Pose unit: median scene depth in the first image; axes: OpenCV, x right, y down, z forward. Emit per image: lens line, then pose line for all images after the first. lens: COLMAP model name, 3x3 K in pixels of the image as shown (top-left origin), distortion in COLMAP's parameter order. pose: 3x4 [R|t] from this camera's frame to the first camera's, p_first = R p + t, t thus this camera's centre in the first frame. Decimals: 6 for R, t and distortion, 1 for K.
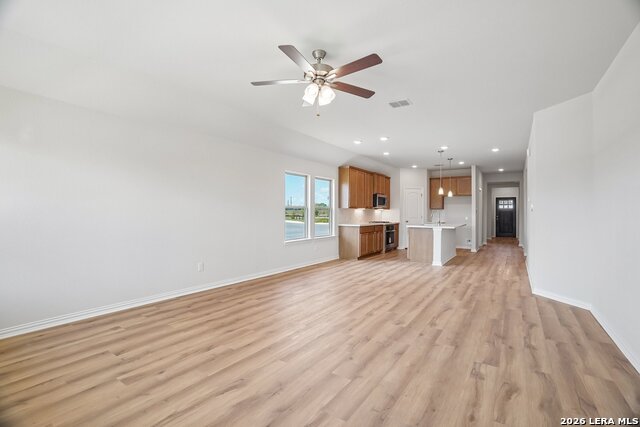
lens RADIAL K [[304.6, 0, 321.2], [0, 304.6, 219.3], [0, 0, 1]] dist [-0.030630, 0.000320]
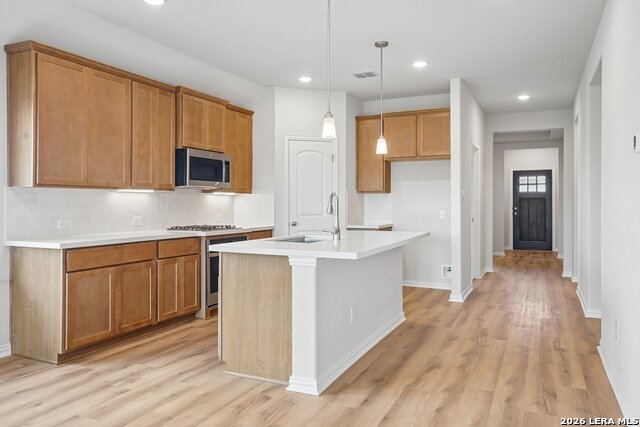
lens RADIAL K [[453.2, 0, 320.5], [0, 453.2, 212.0], [0, 0, 1]] dist [0.002162, 0.000551]
pose [[0.992902, -0.005527, 0.118809, 0.249003], [0.005256, 0.999983, 0.002595, -0.009478], [-0.118822, -0.001952, 0.992914, 0.419305]]
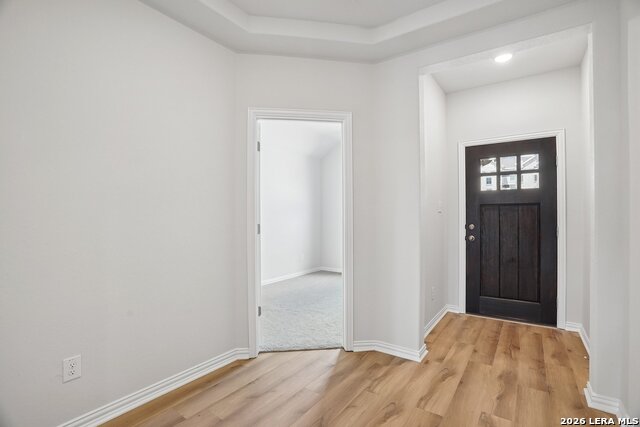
lens RADIAL K [[304.6, 0, 321.2], [0, 304.6, 219.3], [0, 0, 1]] dist [-0.030630, 0.000320]
pose [[0.999081, -0.005217, -0.042535, 0.698198], [0.004616, 0.999888, -0.014221, -0.016226], [0.042605, 0.014012, 0.998994, 1.111650]]
